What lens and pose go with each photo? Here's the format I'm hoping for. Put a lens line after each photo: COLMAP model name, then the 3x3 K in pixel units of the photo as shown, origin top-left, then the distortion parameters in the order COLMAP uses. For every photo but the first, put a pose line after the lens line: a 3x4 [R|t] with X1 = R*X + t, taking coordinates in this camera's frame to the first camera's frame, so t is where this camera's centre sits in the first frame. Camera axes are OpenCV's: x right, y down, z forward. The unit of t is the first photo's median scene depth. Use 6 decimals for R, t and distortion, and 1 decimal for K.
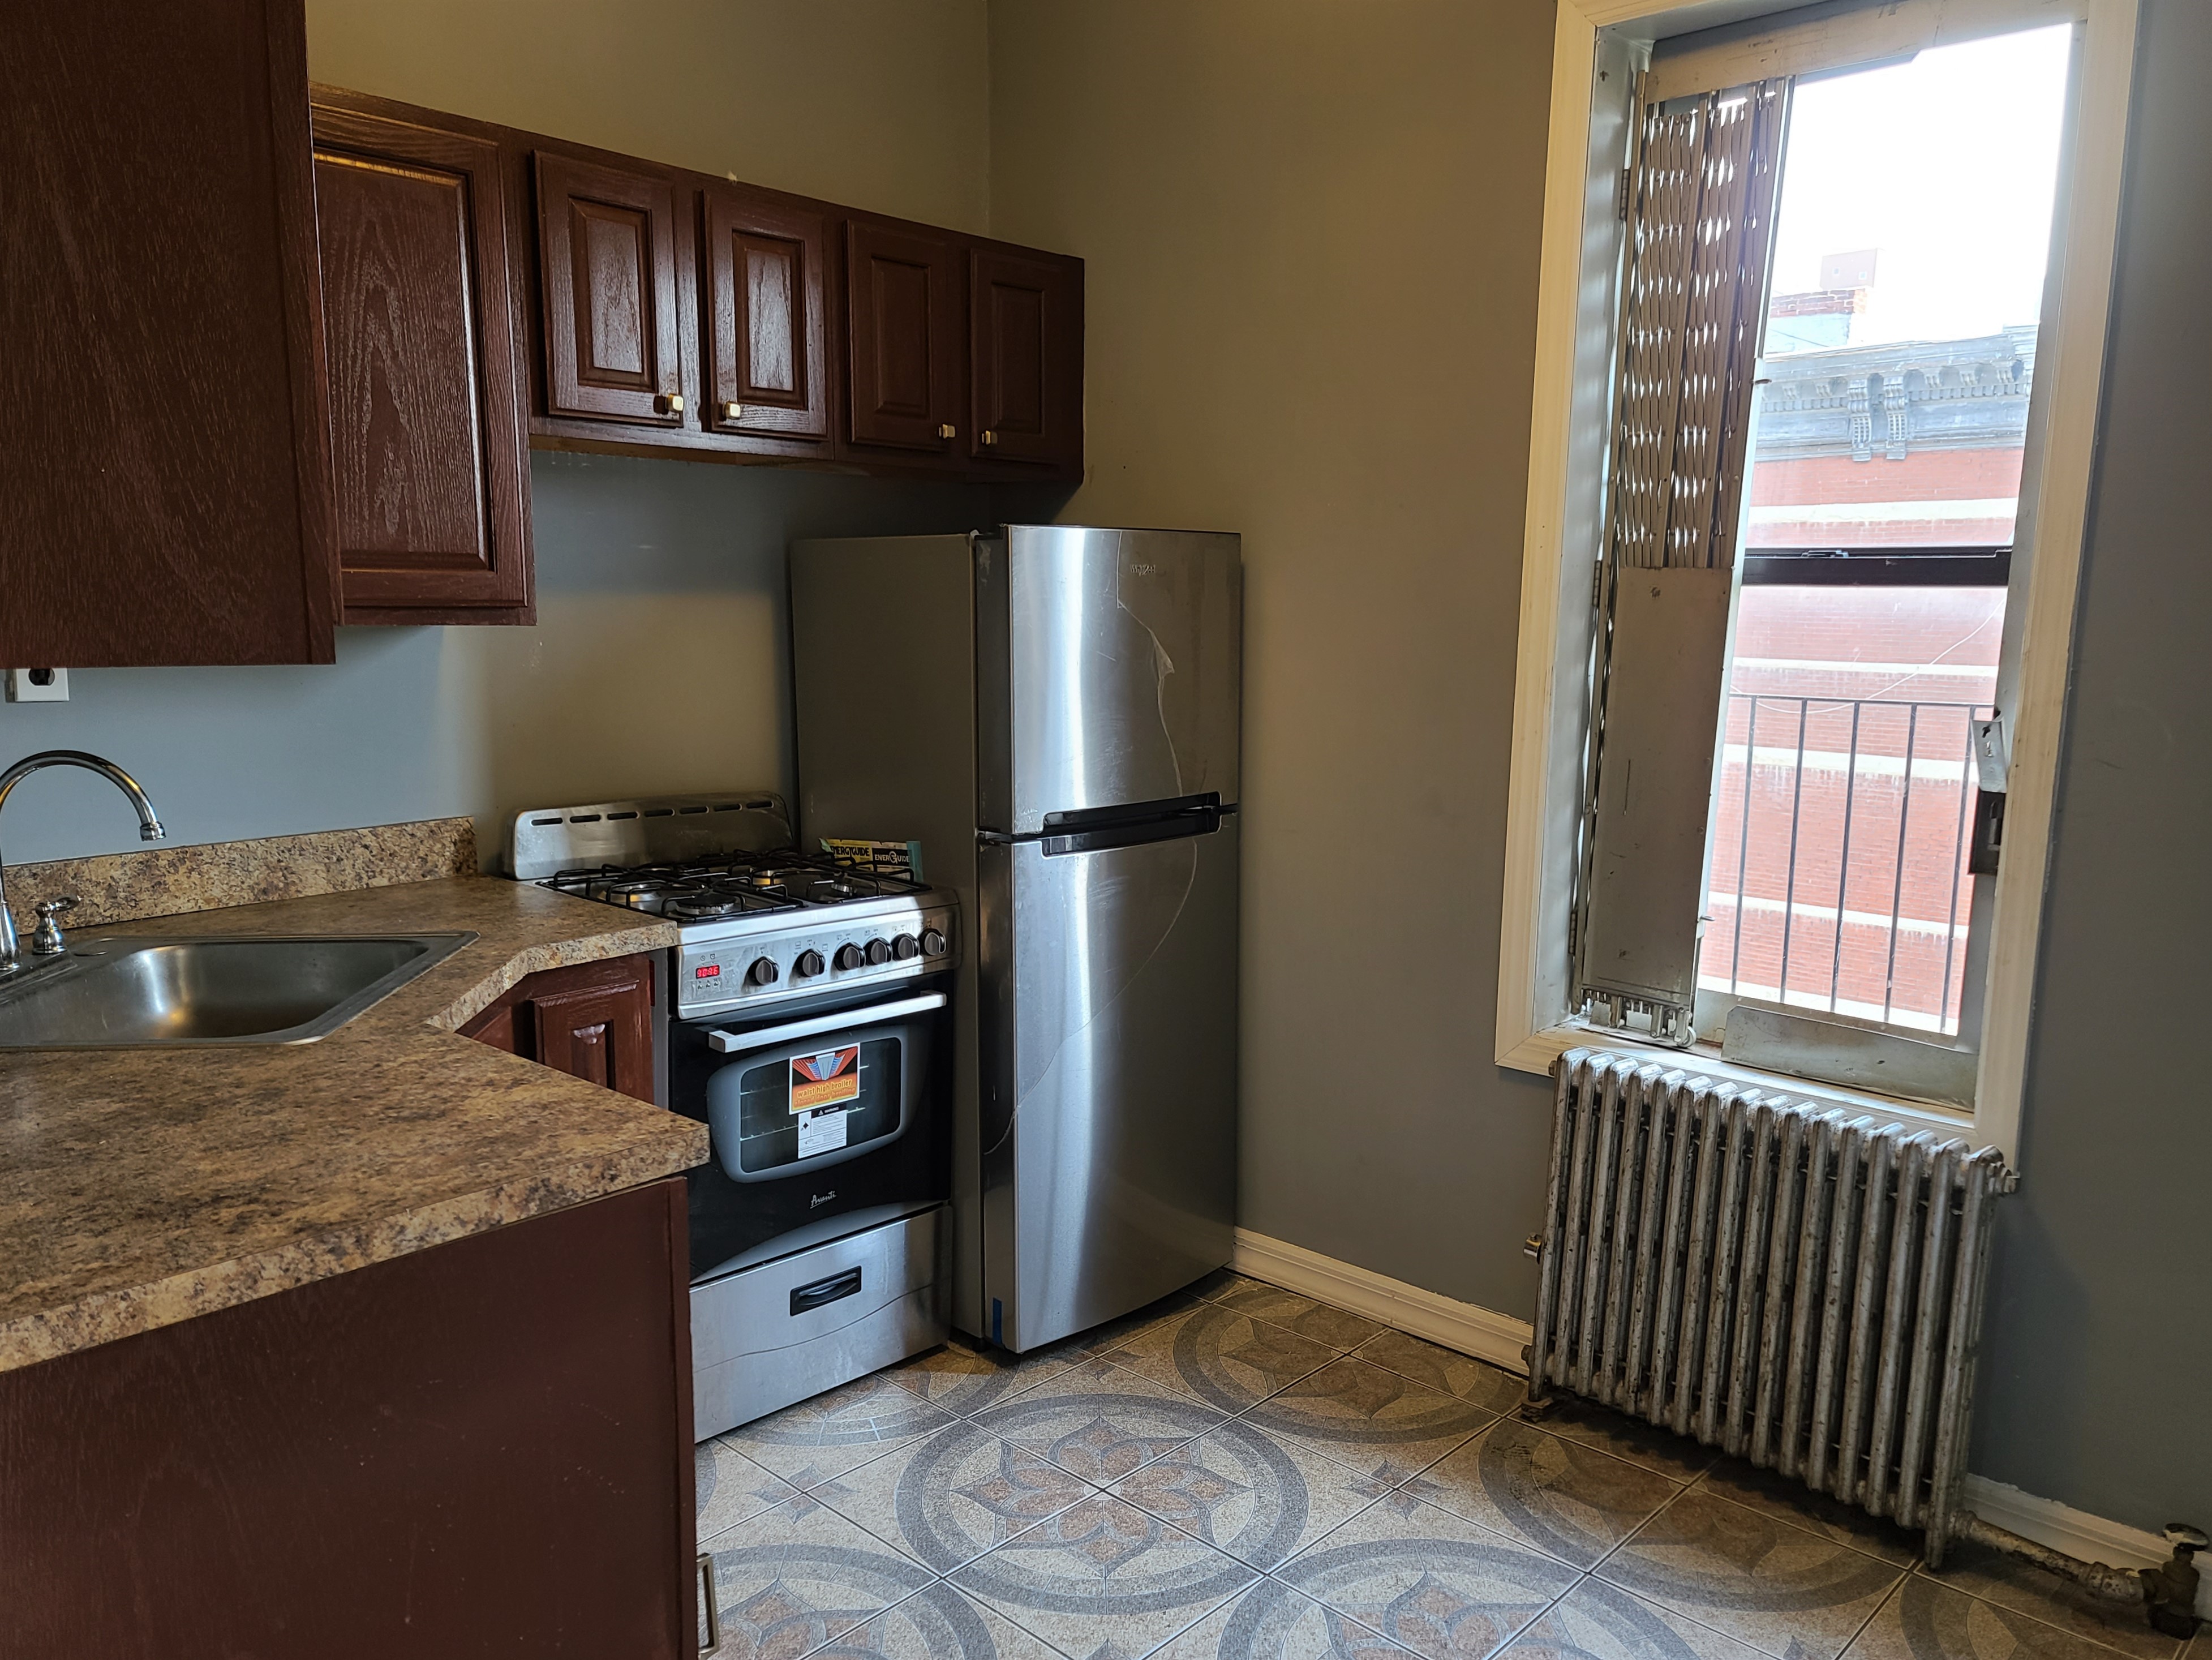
lens RADIAL K [[1648.7, 0, 1104.3], [0, 1648.7, 886.5], [0, 0, 1]] dist [0.055825, 0.000196]
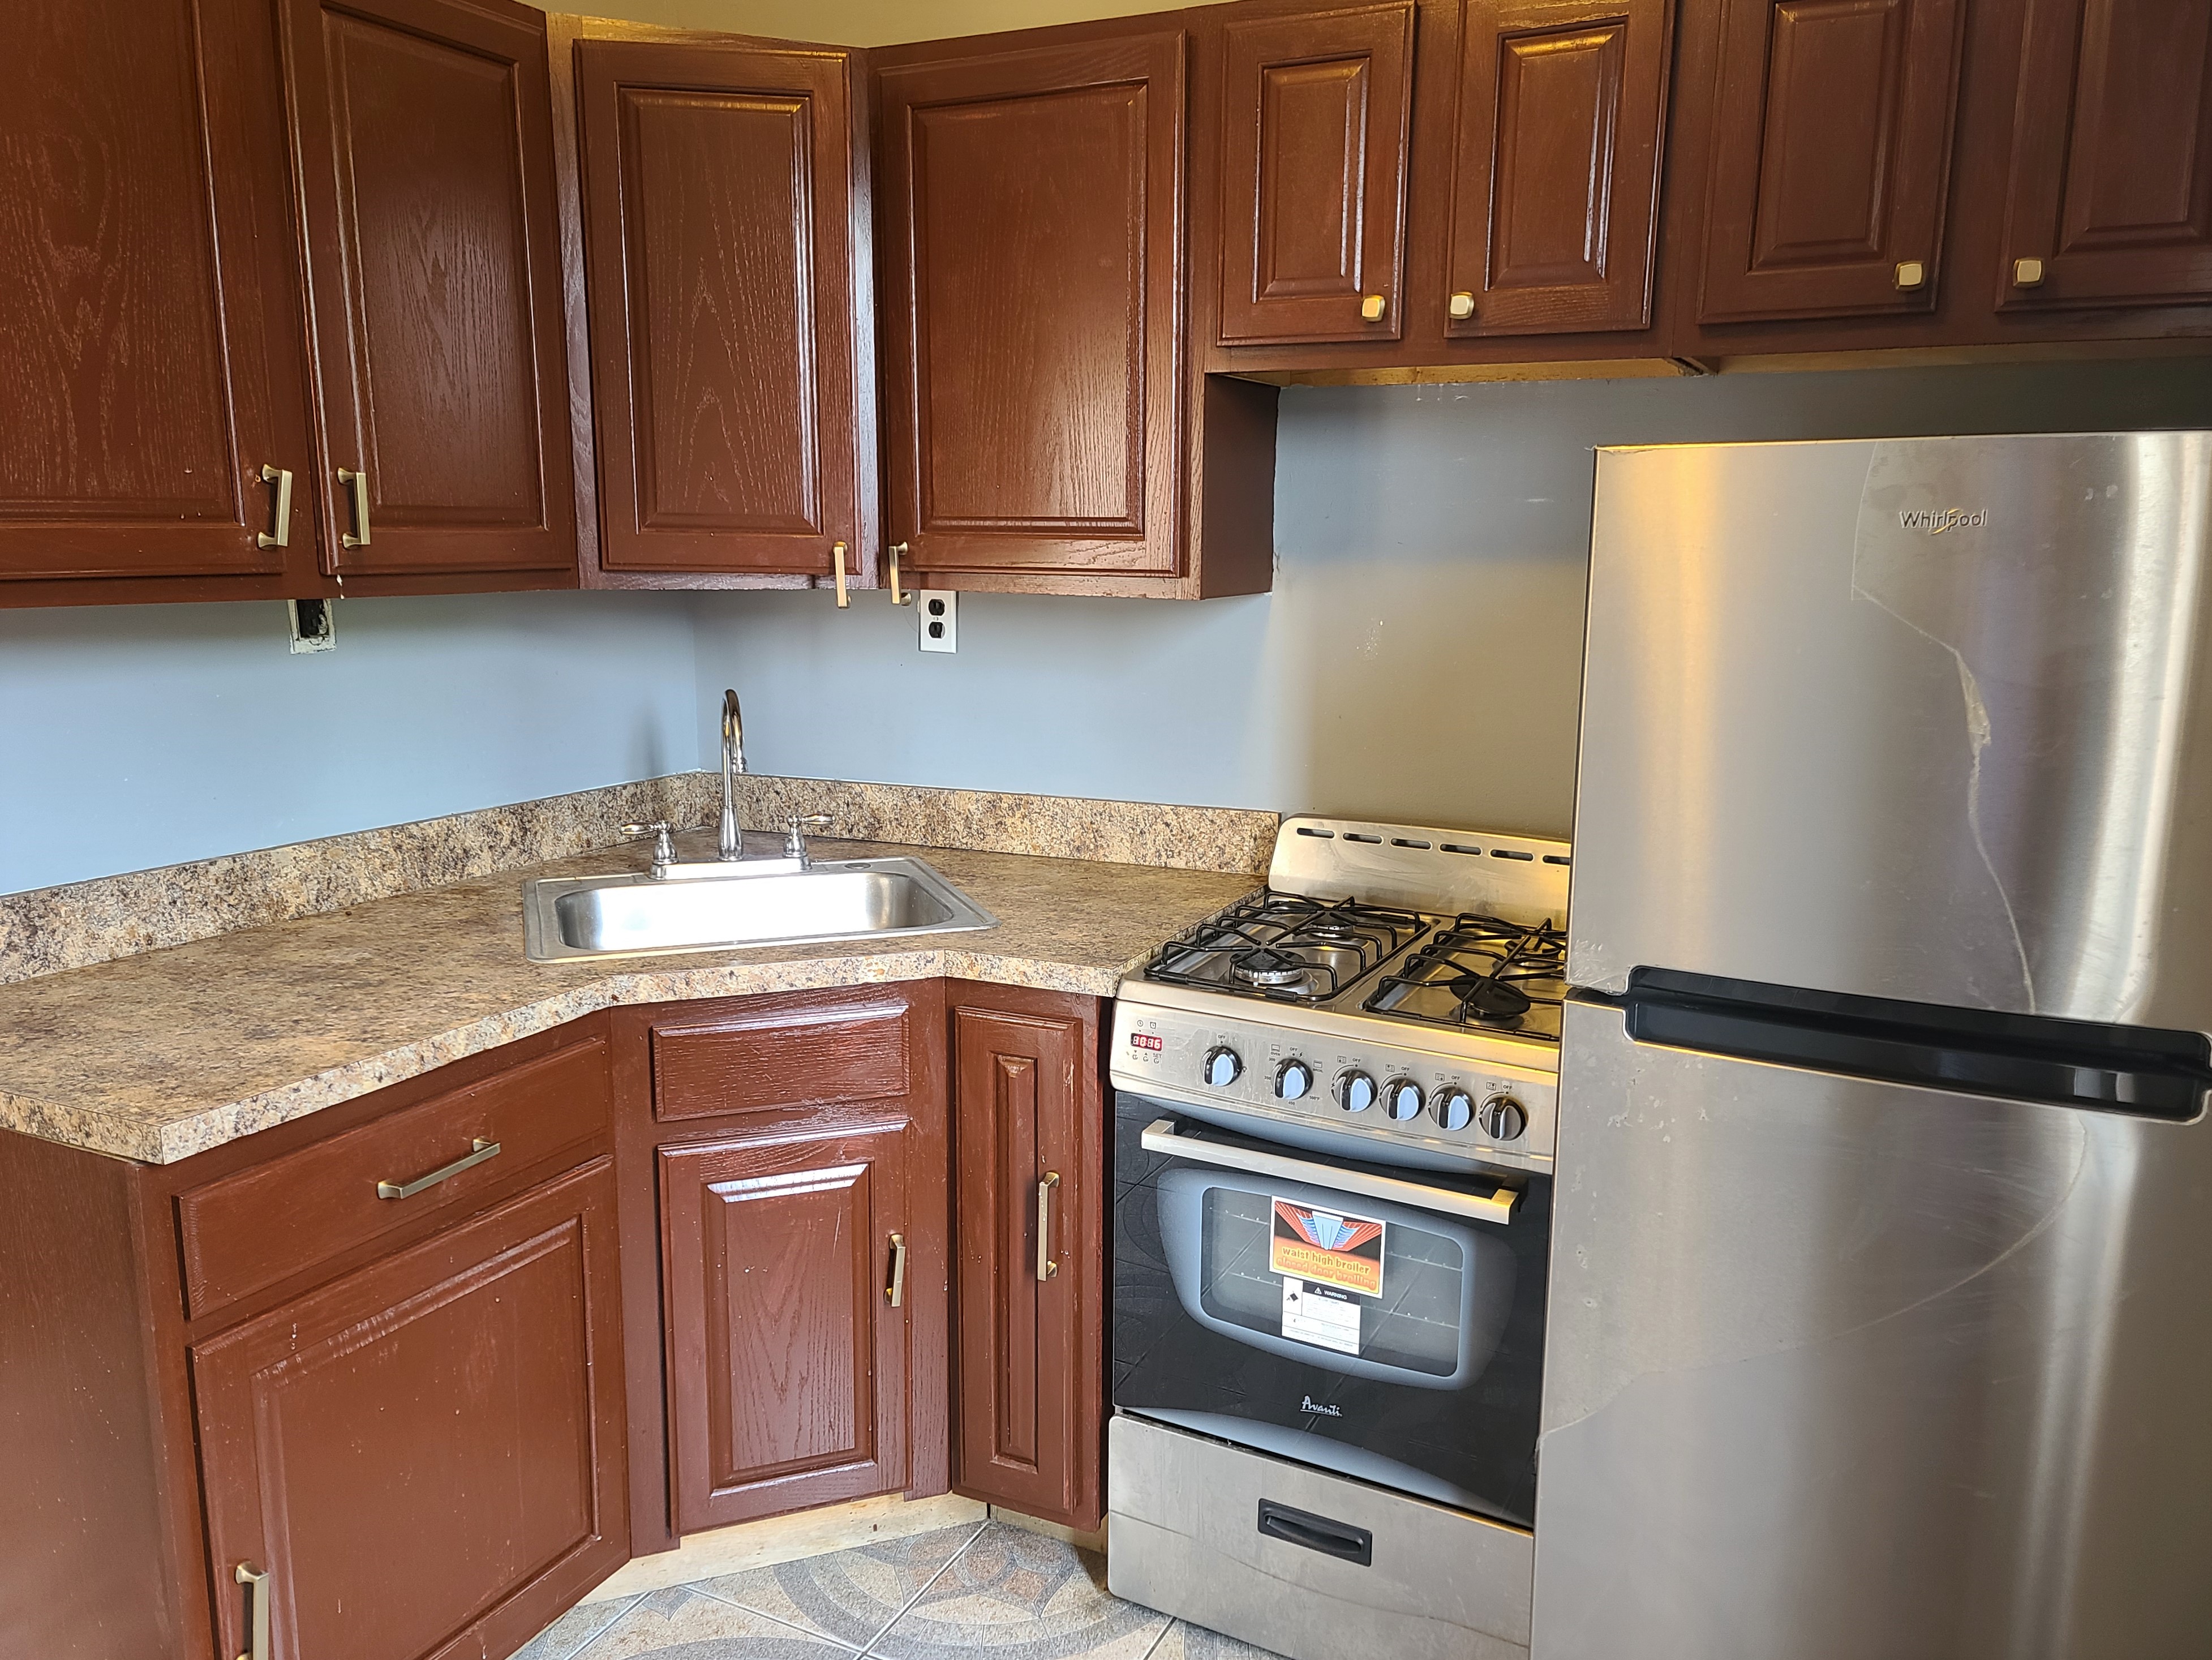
lens RADIAL K [[1642.4, 0, 1143.9], [0, 1642.4, 864.8], [0, 0, 1]] dist [0.084539, -0.083109]
pose [[0.298796, 0.184581, -0.936296, 0.450302], [-0.175432, 0.975020, 0.136230, -0.129405], [0.938053, 0.123552, 0.323714, 0.690166]]
